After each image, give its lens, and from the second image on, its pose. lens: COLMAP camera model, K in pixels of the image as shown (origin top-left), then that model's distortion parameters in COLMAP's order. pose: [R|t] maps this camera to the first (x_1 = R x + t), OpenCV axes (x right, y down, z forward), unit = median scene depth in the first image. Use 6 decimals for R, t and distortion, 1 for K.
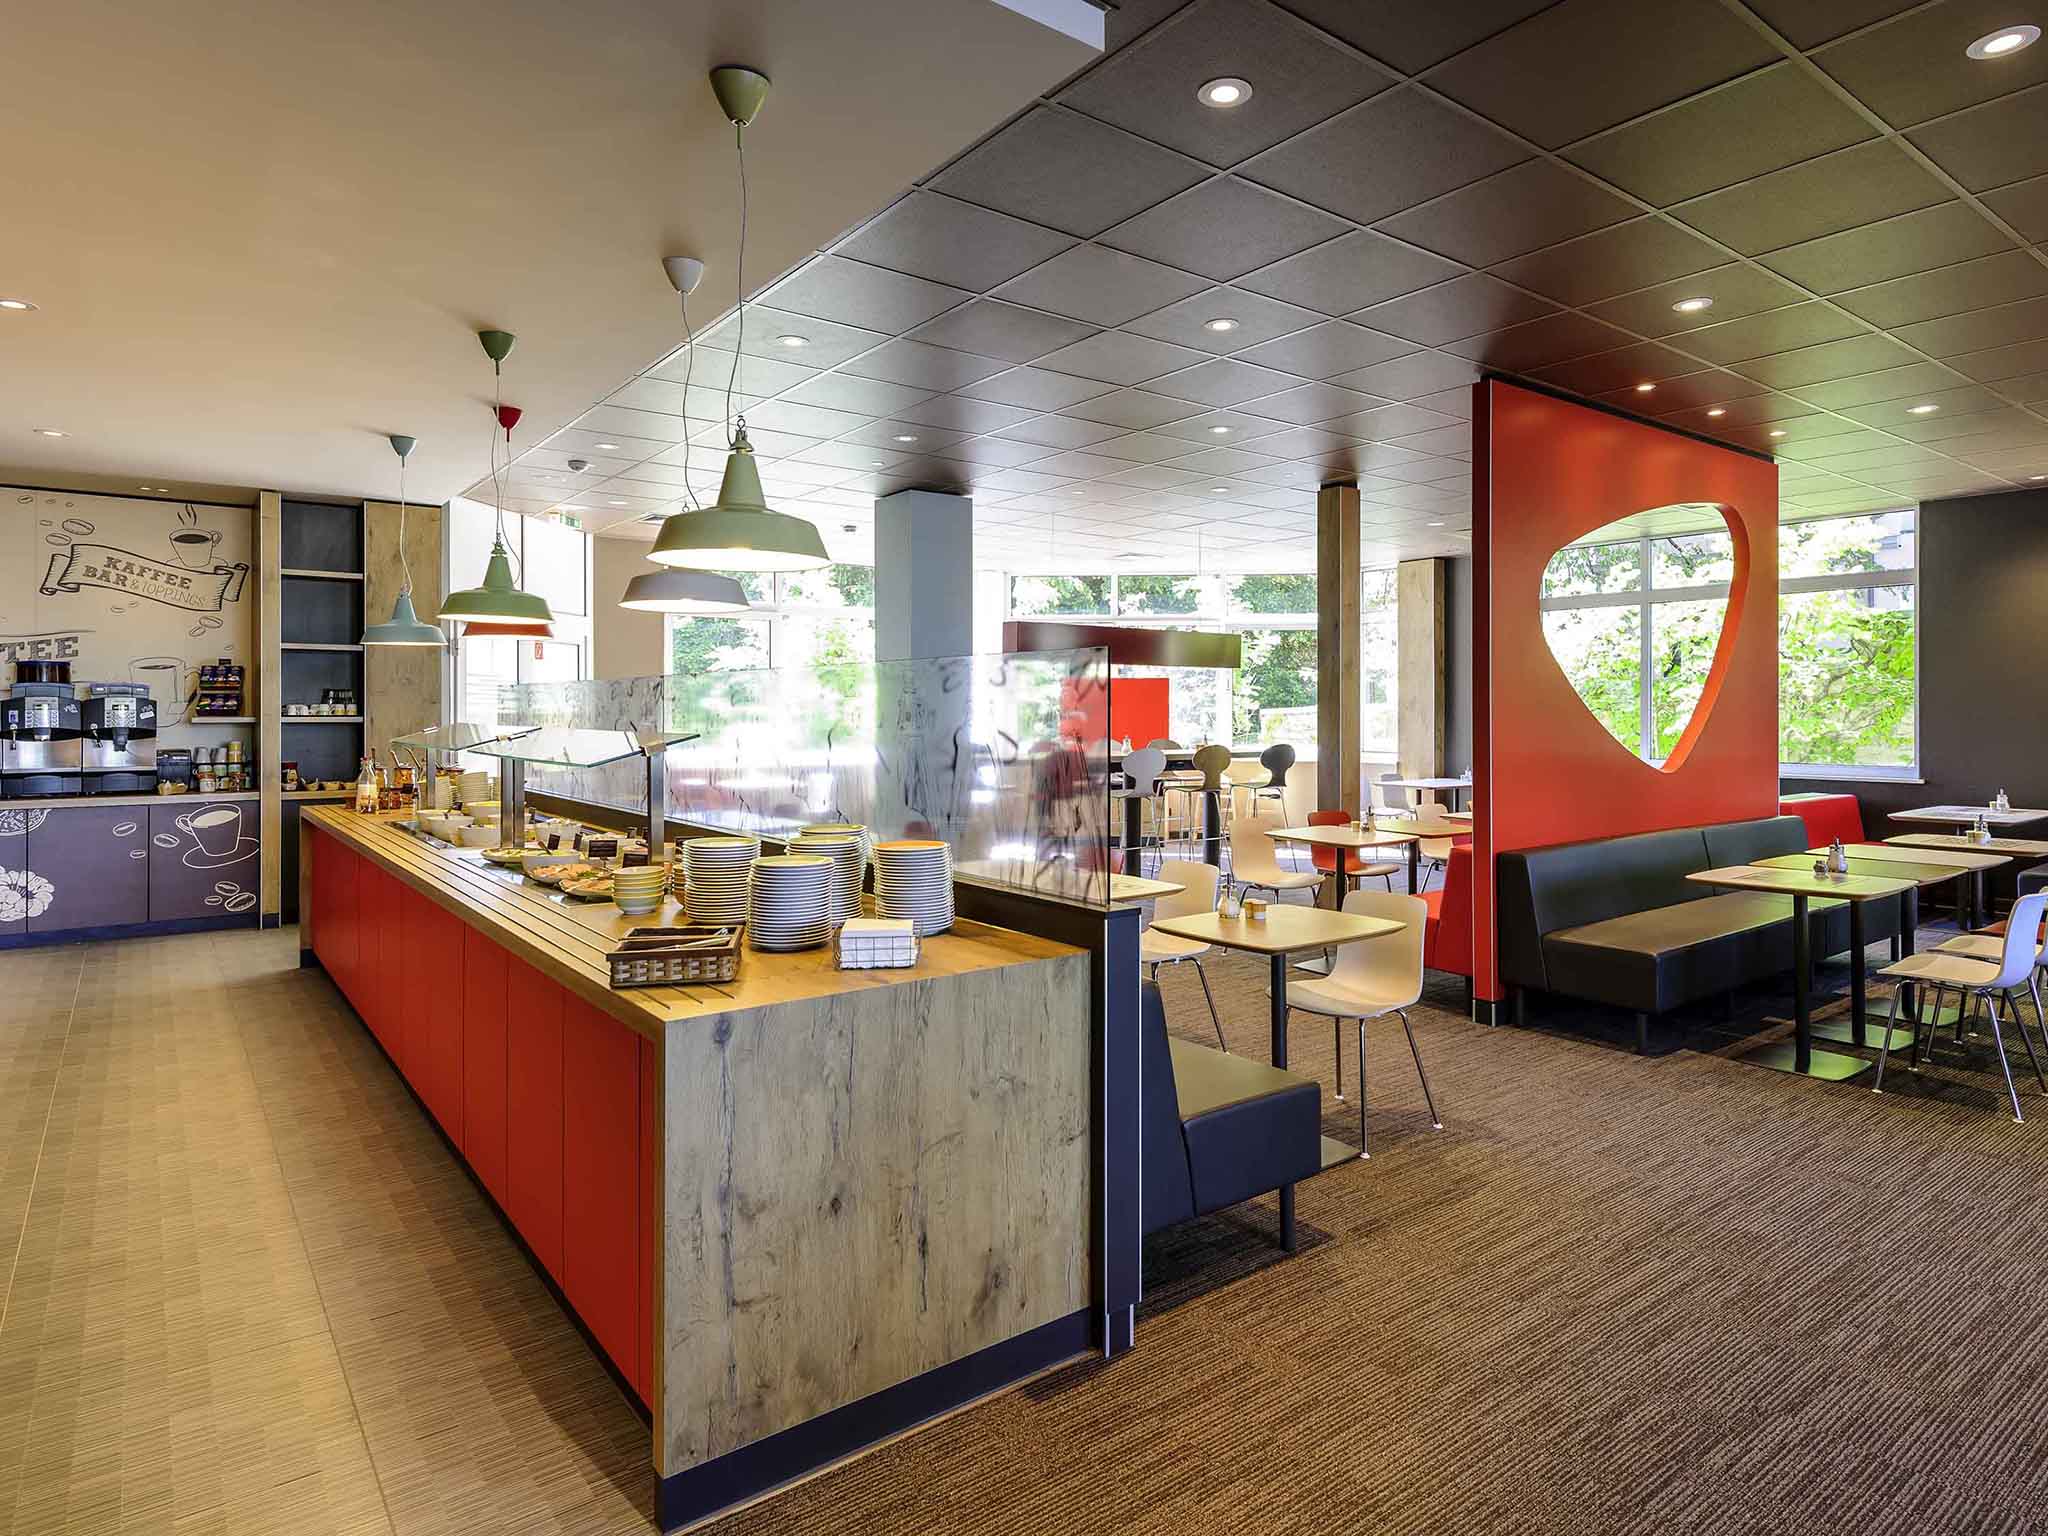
lens RADIAL K [[1203.3, 0, 1136.8], [0, 1203.3, 717.9], [0, 0, 1]] dist [0.013476, -0.007509]
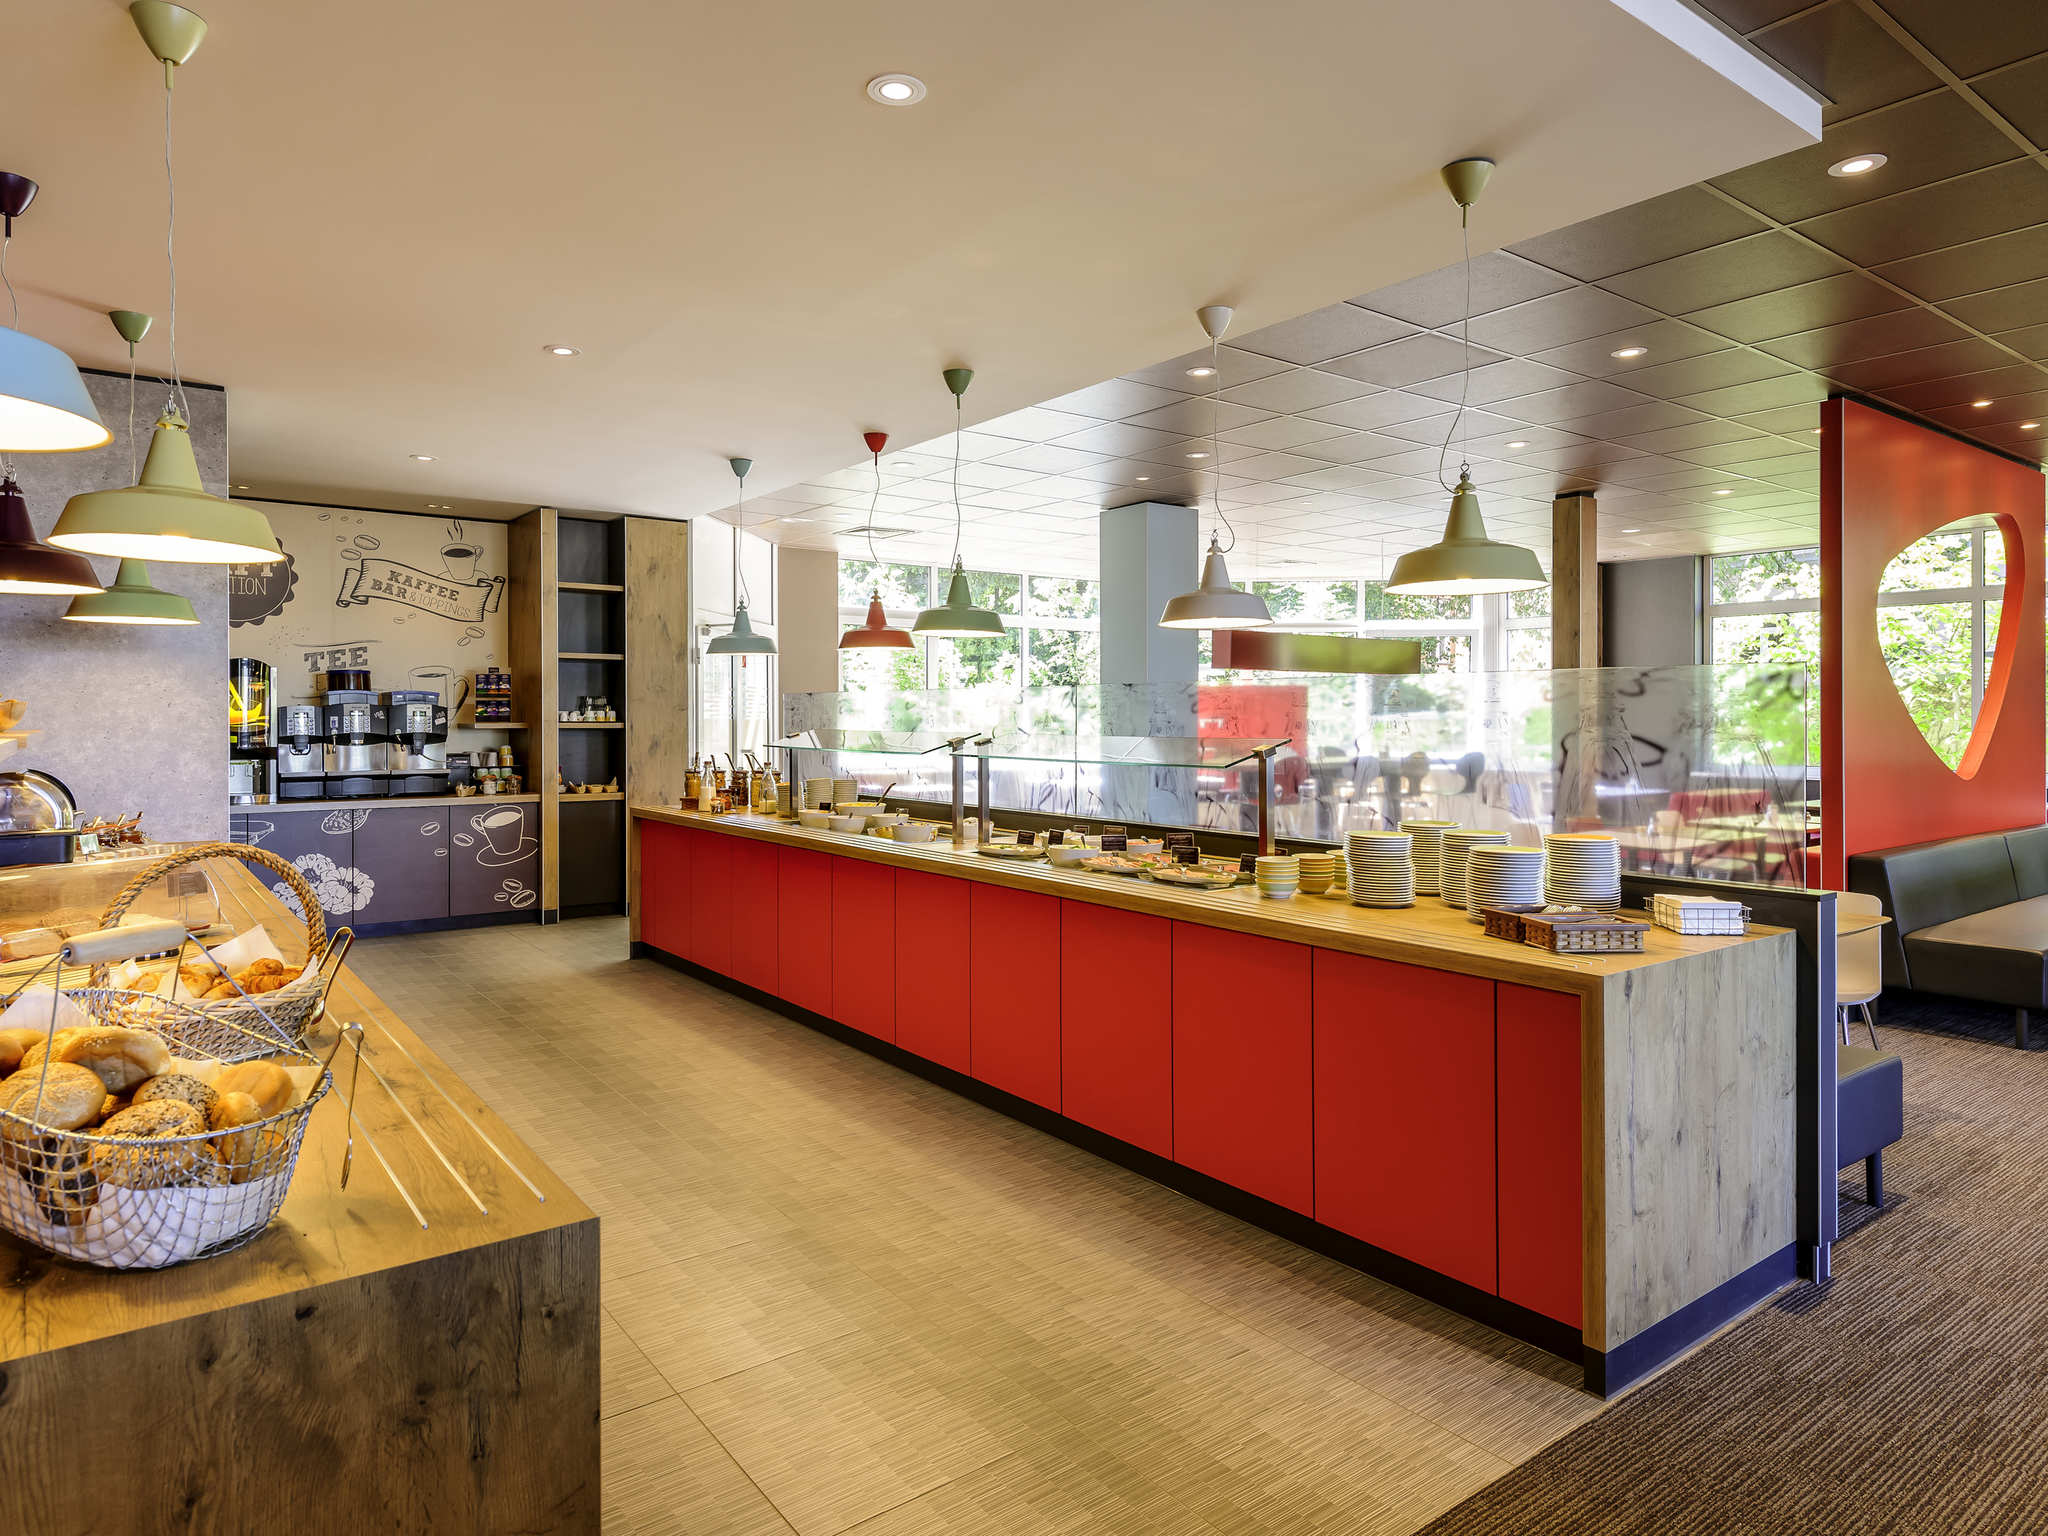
lens RADIAL K [[1250.5, 0, 1062.5], [0, 1250.5, 728.8], [0, 0, 1]] dist [0.013739, -0.008101]
pose [[0.999259, 0.001292, -0.038464, -0.221909], [-0.001147, 0.999992, 0.003781, -0.000153], [0.038468, -0.003734, 0.999253, -0.069062]]
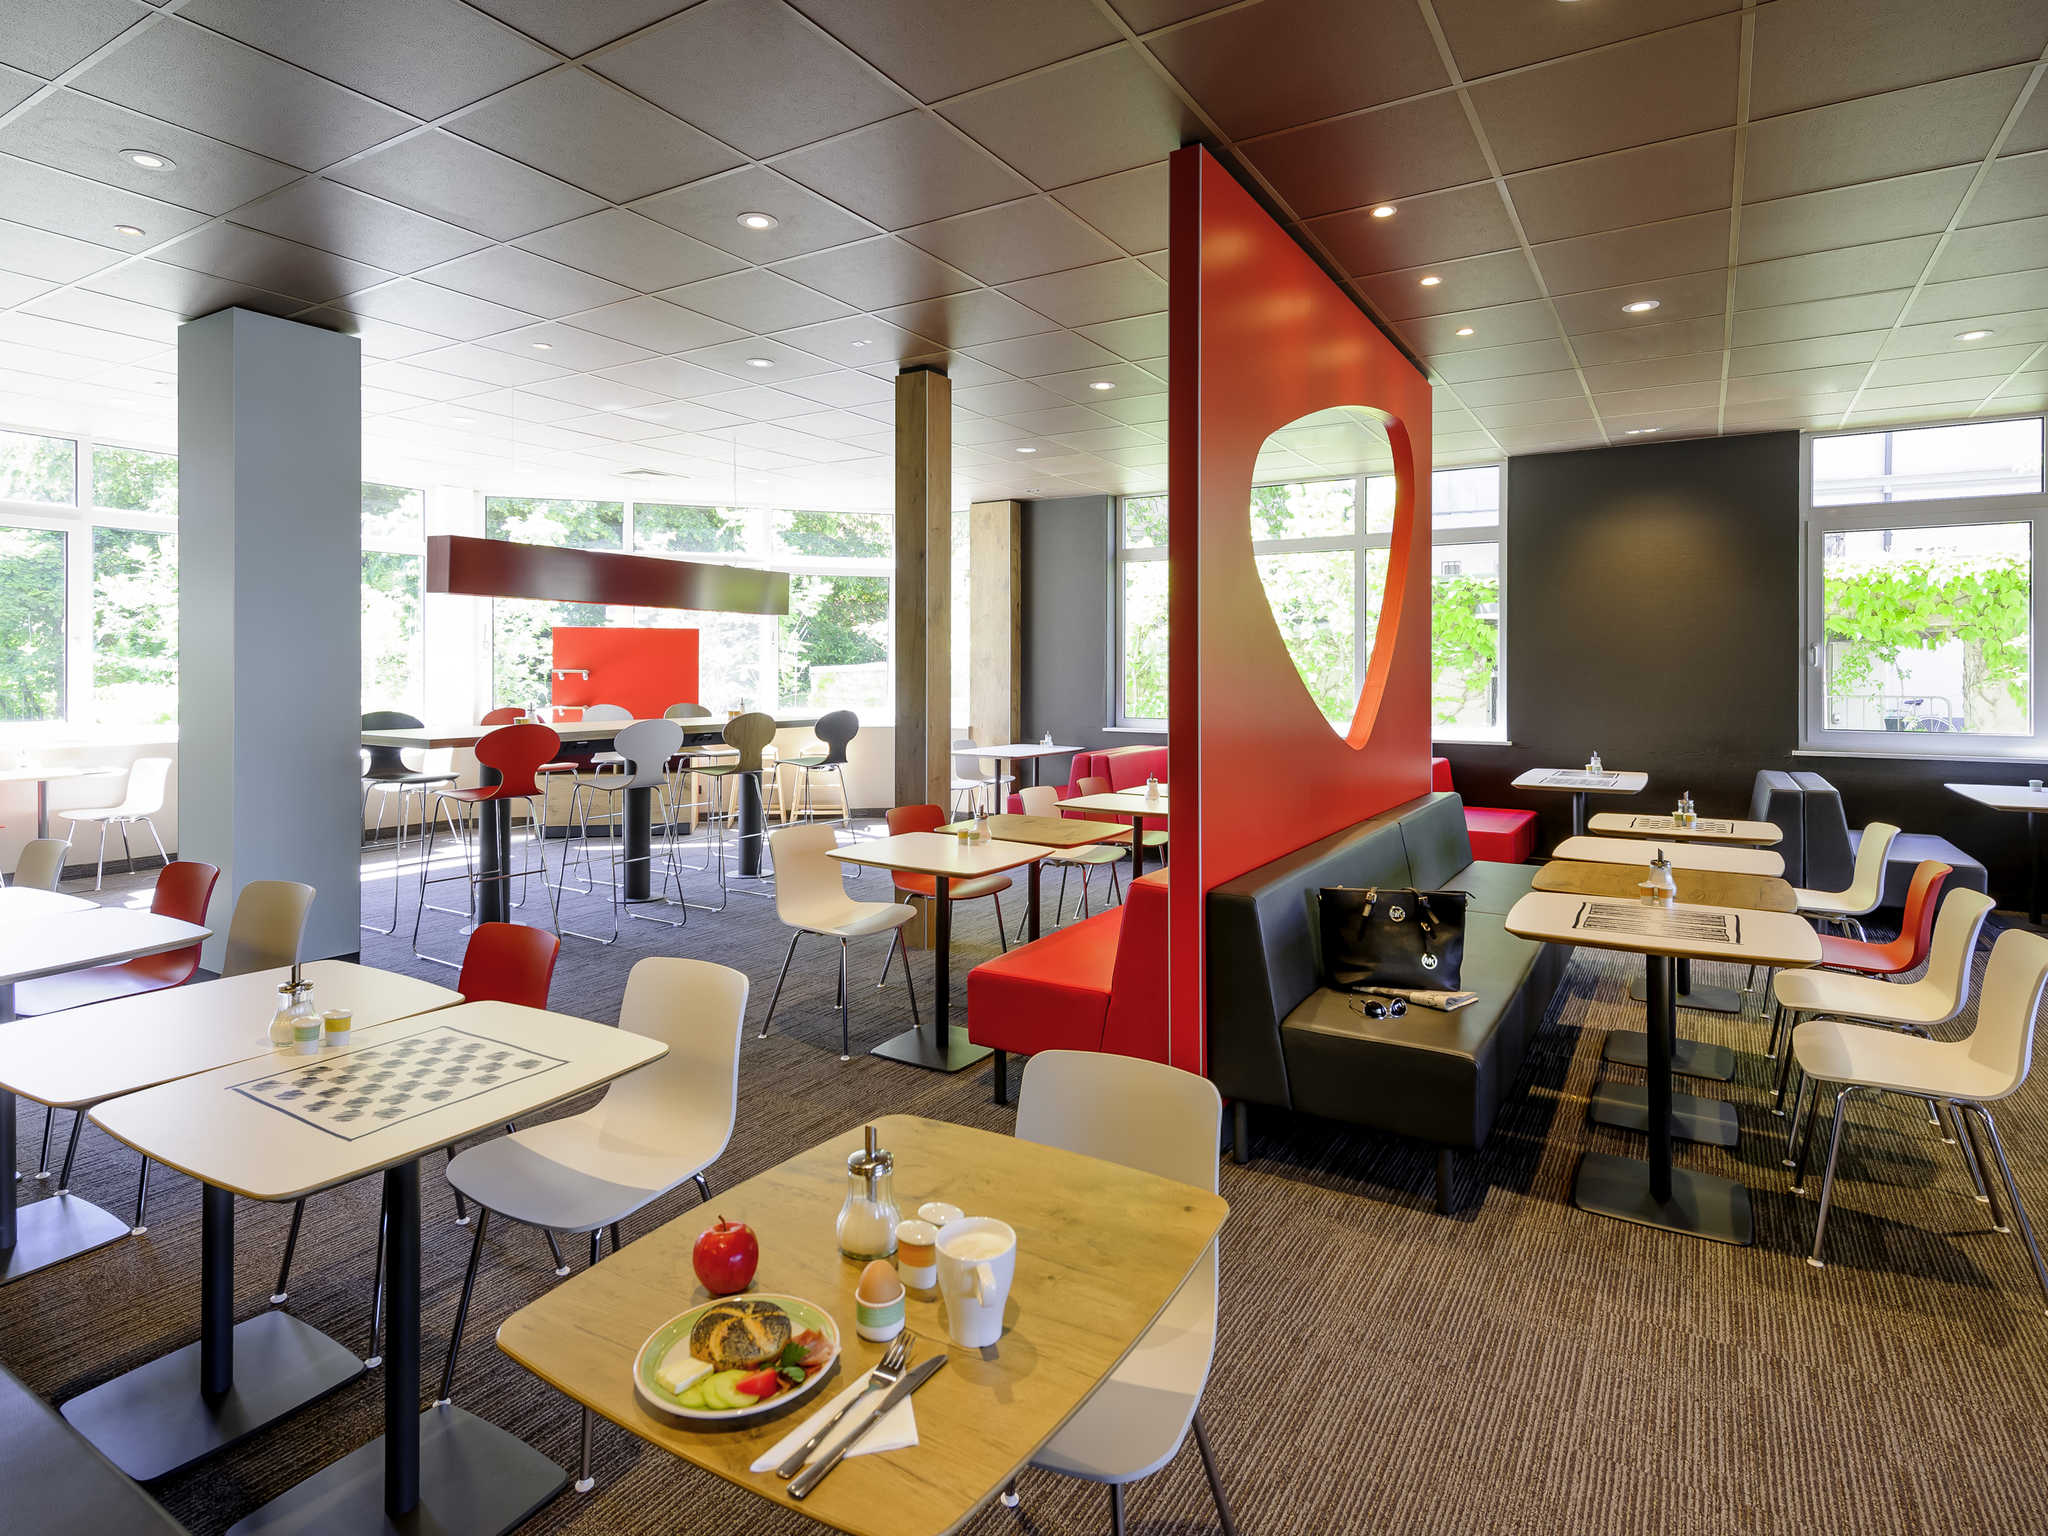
lens RADIAL K [[1086.9, 0, 1090.3], [0, 1086.9, 680.5], [0, 0, 1]] dist [0.001713, 0.001932]
pose [[0.936543, 0.001333, 0.350550, 0.026384], [-0.002751, 0.999990, 0.003546, -0.000734], [-0.350541, -0.004285, 0.936537, 0.321863]]
